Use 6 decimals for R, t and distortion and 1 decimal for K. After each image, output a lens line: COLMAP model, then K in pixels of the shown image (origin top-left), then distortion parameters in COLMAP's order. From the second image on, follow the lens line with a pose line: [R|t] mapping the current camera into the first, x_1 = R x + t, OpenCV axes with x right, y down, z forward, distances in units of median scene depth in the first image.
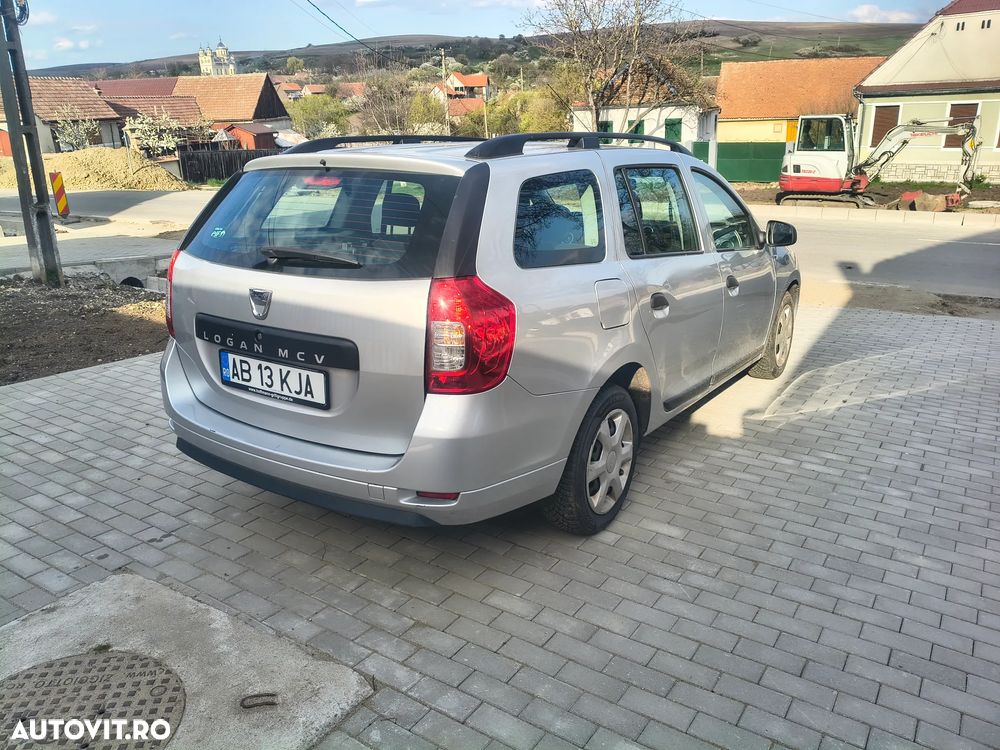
lens RADIAL K [[752.7, 0, 496.4], [0, 752.7, 374.7], [0, 0, 1]] dist [-0.001165, -0.014913]
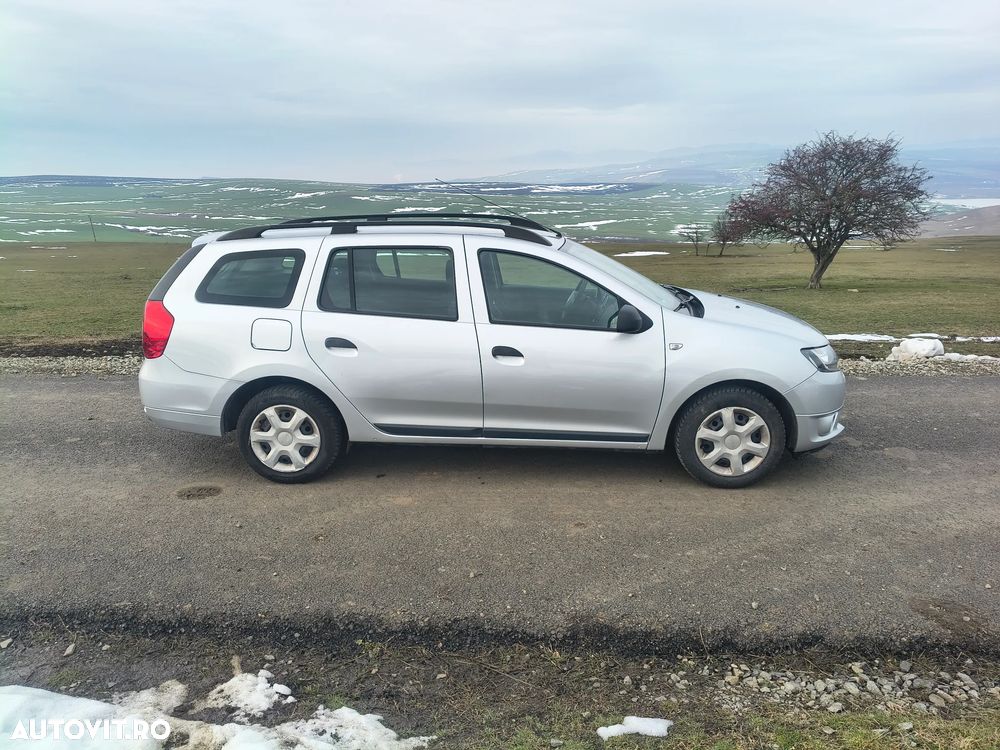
lens RADIAL K [[759.6, 0, 478.9], [0, 759.6, 370.1], [0, 0, 1]] dist [-0.004541, -0.011402]
pose [[0.532974, 0.203085, -0.821398, 1.757865], [-0.227606, 0.969398, 0.091992, -0.277207], [0.814944, 0.137926, 0.562887, 0.498145]]
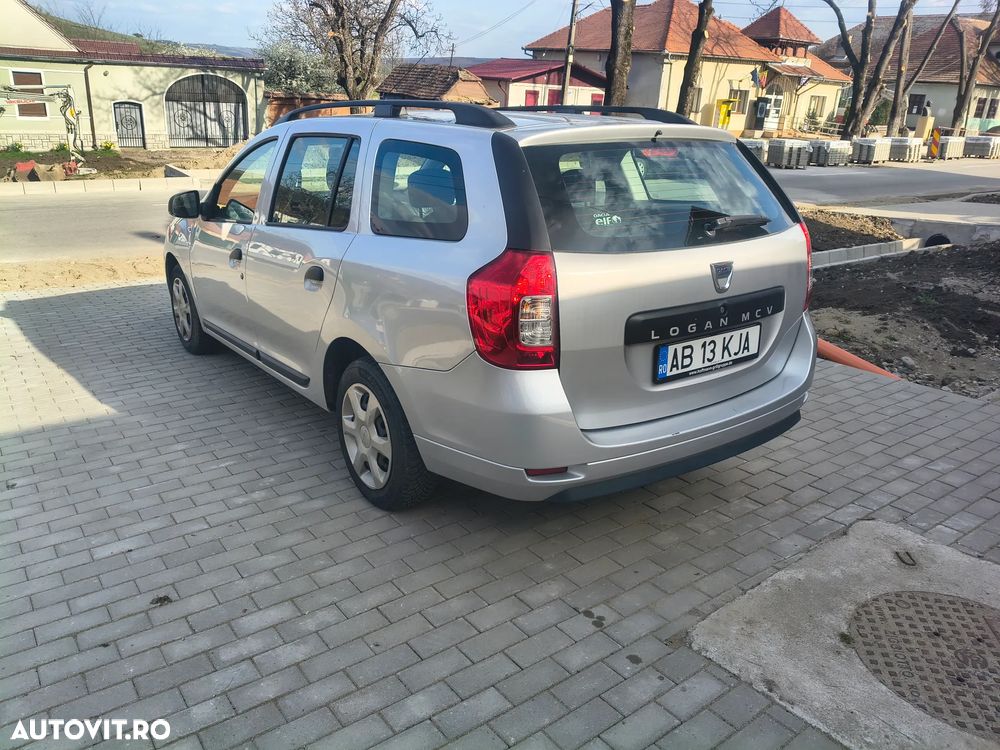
lens RADIAL K [[752.7, 0, 496.4], [0, 752.7, 374.7], [0, 0, 1]] dist [-0.001165, -0.014913]
pose [[0.343630, -0.291303, 0.892783, -1.230445], [0.256339, 0.943667, 0.209242, -0.235727], [-0.903443, 0.156953, 0.398944, 0.819809]]
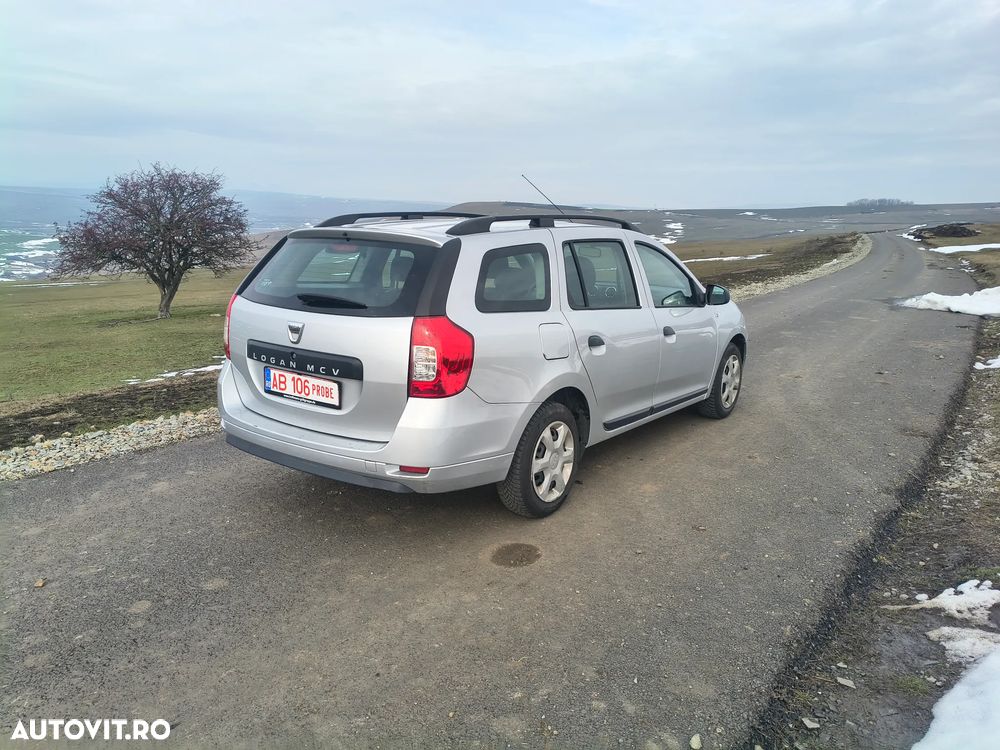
lens RADIAL K [[752.7, 0, 496.4], [0, 752.7, 374.7], [0, 0, 1]] dist [-0.001165, -0.014913]
pose [[0.999210, 0.025102, -0.030819, 0.097601], [-0.027455, 0.996537, -0.078489, 0.076466], [0.028742, 0.079273, 0.996438, -0.353443]]
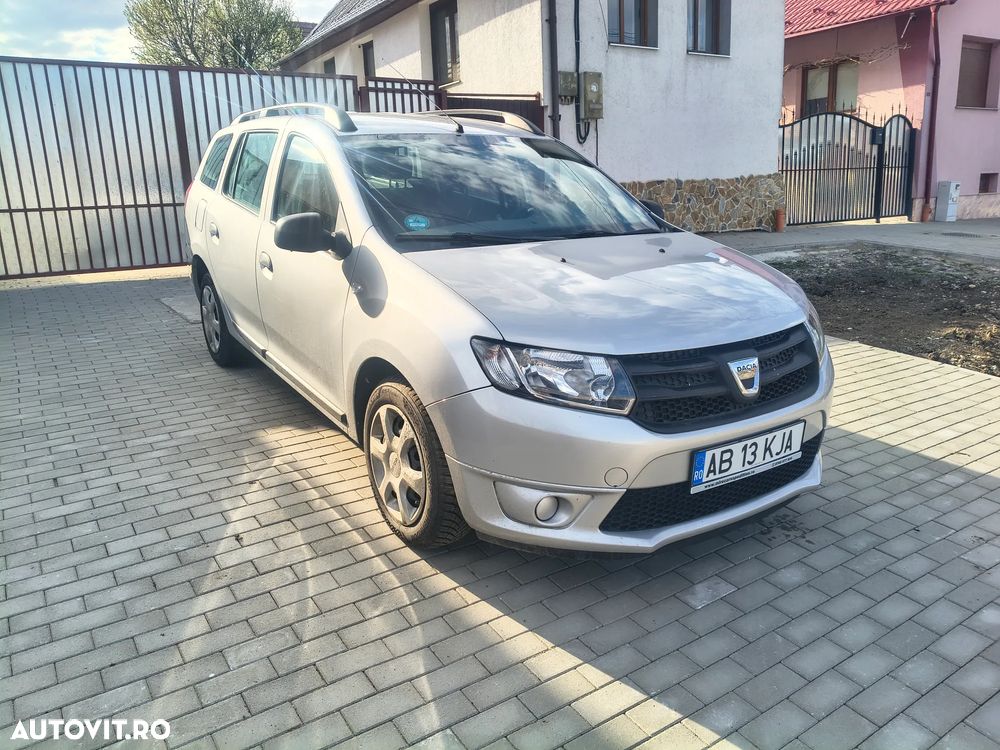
lens RADIAL K [[739.9, 0, 499.1], [0, 739.9, 395.0], [0, 0, 1]] dist [-0.002299, -0.003409]
pose [[-0.383985, 0.287288, -0.877508, 1.487639], [-0.264974, 0.876105, 0.402777, -0.598287], [0.884502, 0.387177, -0.260288, 2.235664]]
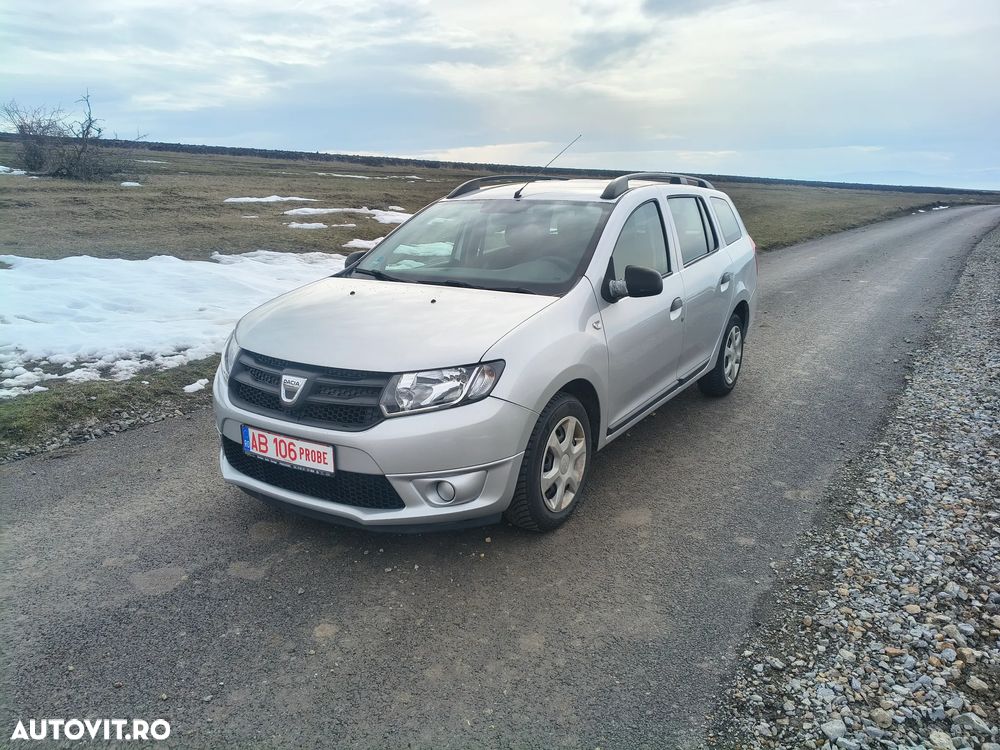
lens RADIAL K [[759.6, 0, 478.9], [0, 759.6, 370.1], [0, 0, 1]] dist [-0.004541, -0.011402]
pose [[-0.999968, 0.007969, -0.000938, 0.346763], [0.006503, 0.873293, 0.487152, -0.922253], [0.004701, 0.487130, -0.873317, 3.230458]]
